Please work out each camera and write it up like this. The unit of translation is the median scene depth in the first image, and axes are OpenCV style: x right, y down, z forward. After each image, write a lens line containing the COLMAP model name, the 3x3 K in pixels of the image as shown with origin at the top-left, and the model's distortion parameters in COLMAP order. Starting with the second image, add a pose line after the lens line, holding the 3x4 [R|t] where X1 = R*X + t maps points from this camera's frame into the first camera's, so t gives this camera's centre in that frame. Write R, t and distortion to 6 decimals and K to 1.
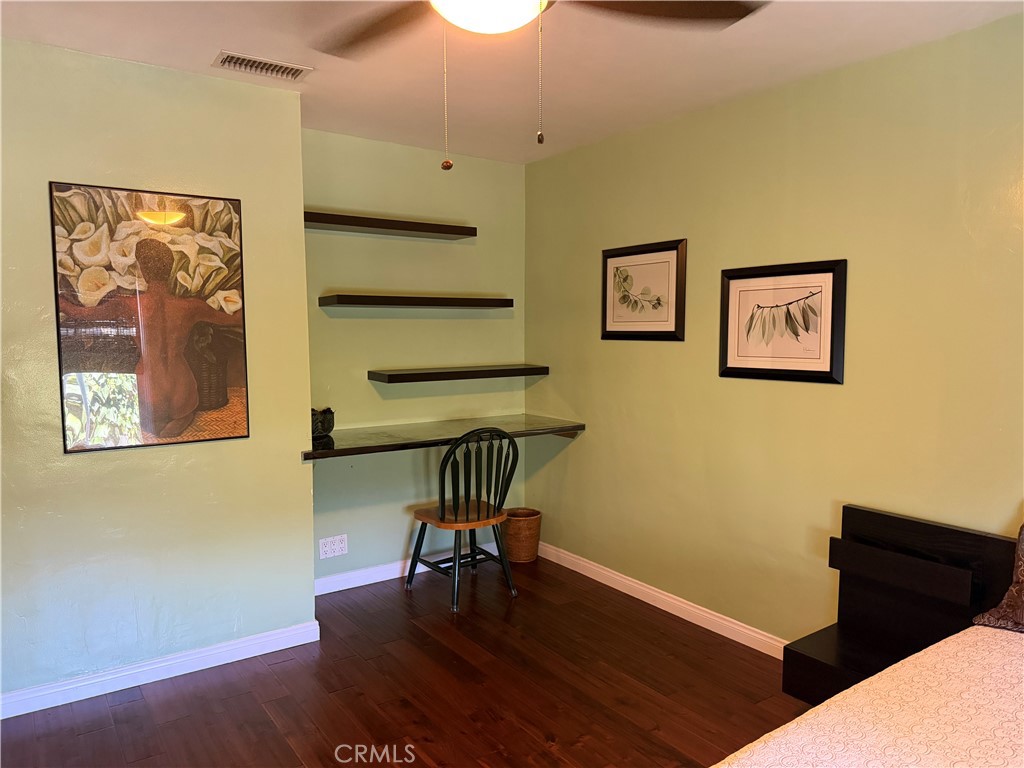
lens RADIAL K [[717.7, 0, 511.9], [0, 717.7, 385.5], [0, 0, 1]] dist [0.025190, -0.036673]
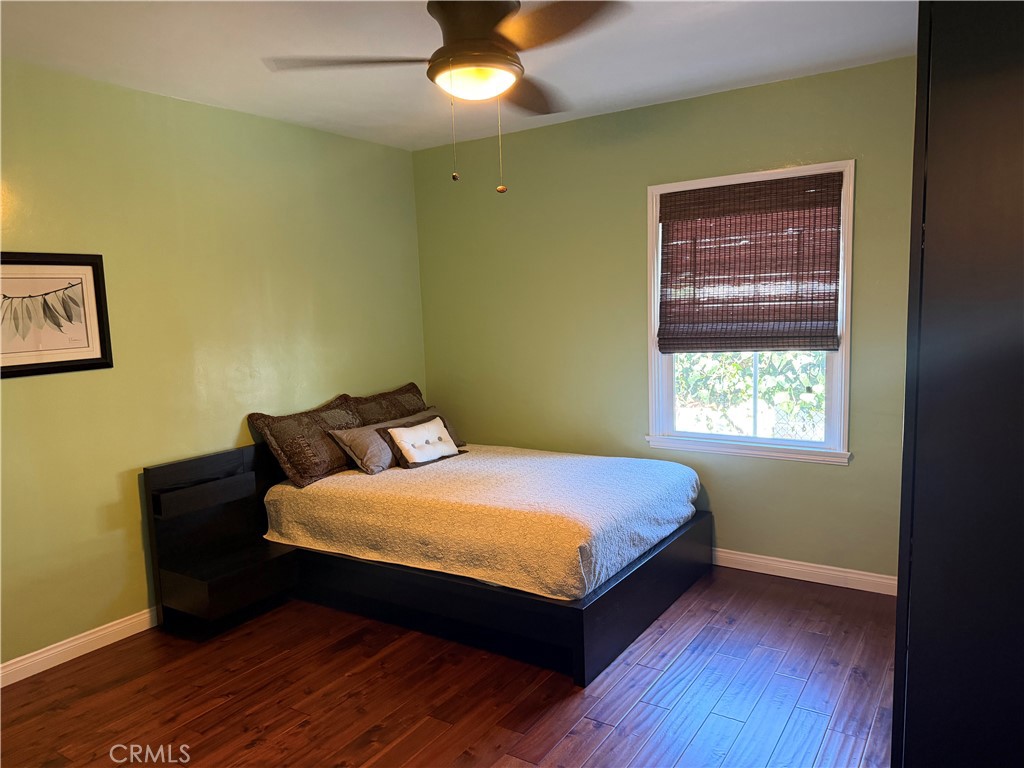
lens RADIAL K [[717.7, 0, 505.4], [0, 717.7, 390.3], [0, 0, 1]] dist [0.025190, -0.036673]
pose [[-0.349306, -0.099830, 0.931675, -0.763097], [0.115338, 0.982166, 0.148482, -0.060045], [-0.929883, 0.159323, -0.331563, 0.777833]]
